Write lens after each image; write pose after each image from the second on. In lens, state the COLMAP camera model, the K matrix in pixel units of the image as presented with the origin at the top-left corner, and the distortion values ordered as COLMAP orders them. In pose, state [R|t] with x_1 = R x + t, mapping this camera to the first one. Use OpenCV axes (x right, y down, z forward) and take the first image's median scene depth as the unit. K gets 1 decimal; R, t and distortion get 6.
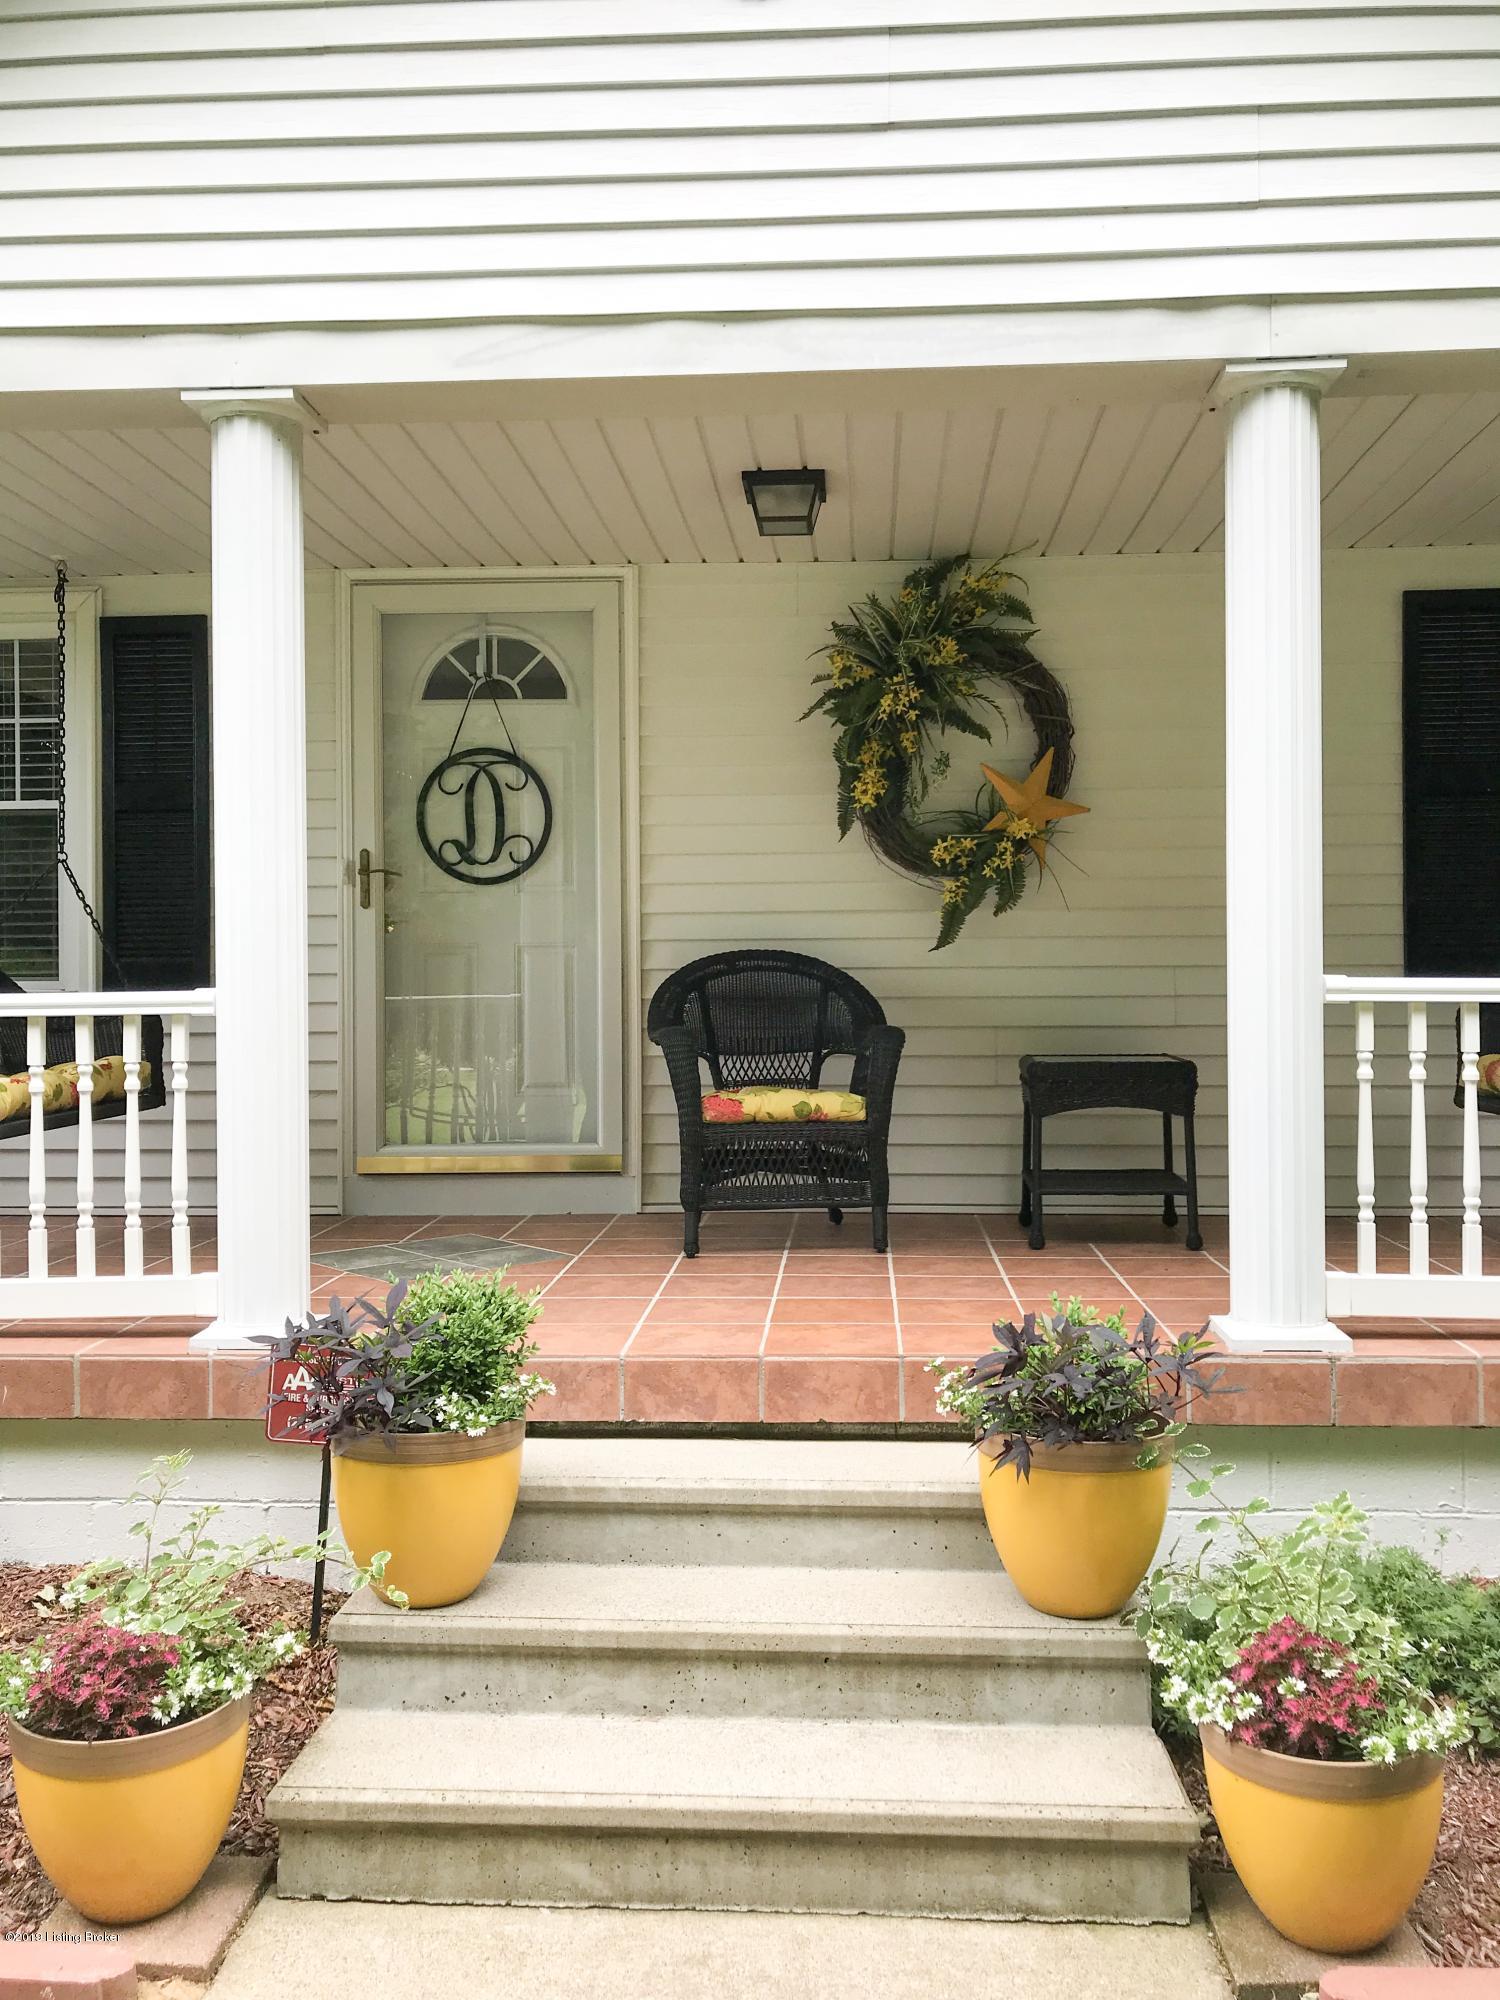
lens RADIAL K [[1663.1, 0, 759.5], [0, 1663.1, 999.4], [0, 0, 1]] dist [0.015362, -0.009870]
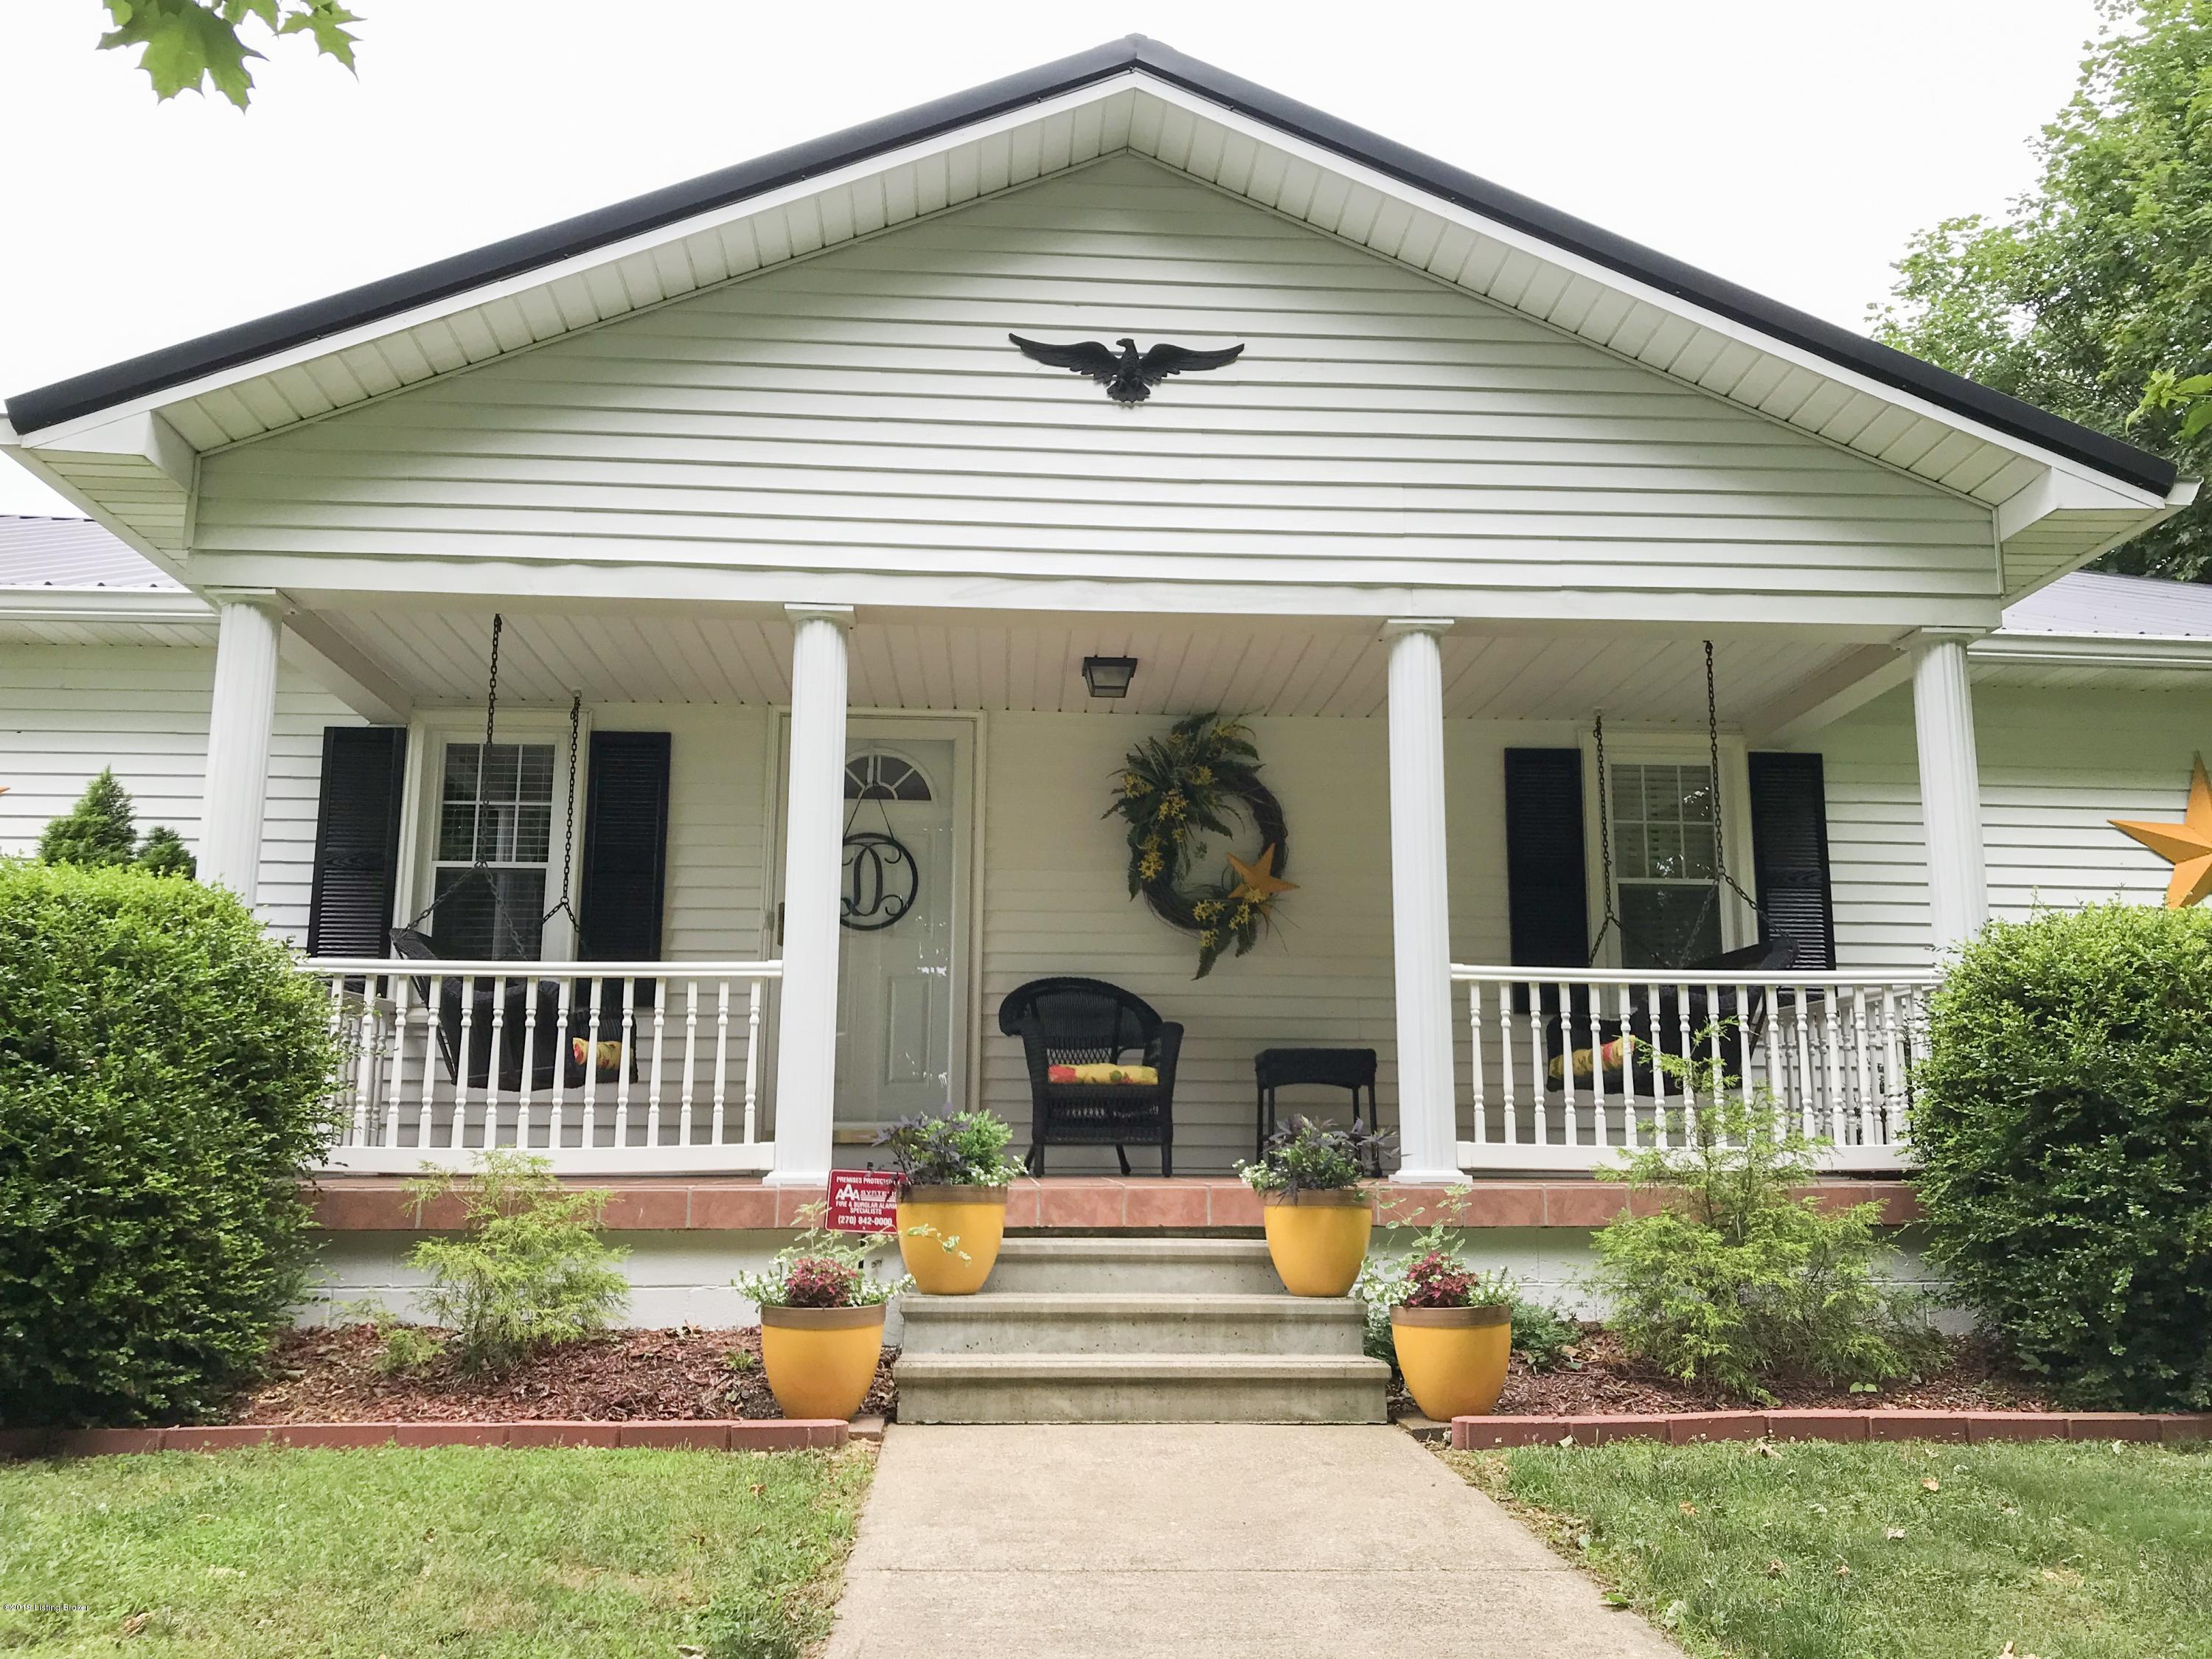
lens RADIAL K [[1839.3, 0, 1102.9], [0, 1839.3, 831.5], [0, 0, 1]] dist [0.015362, -0.009870]
pose [[0.992462, 0.032194, 0.118245, -0.191320], [-0.009787, 0.982616, -0.185393, 0.161849], [-0.122158, 0.182839, 0.975524, -0.648031]]
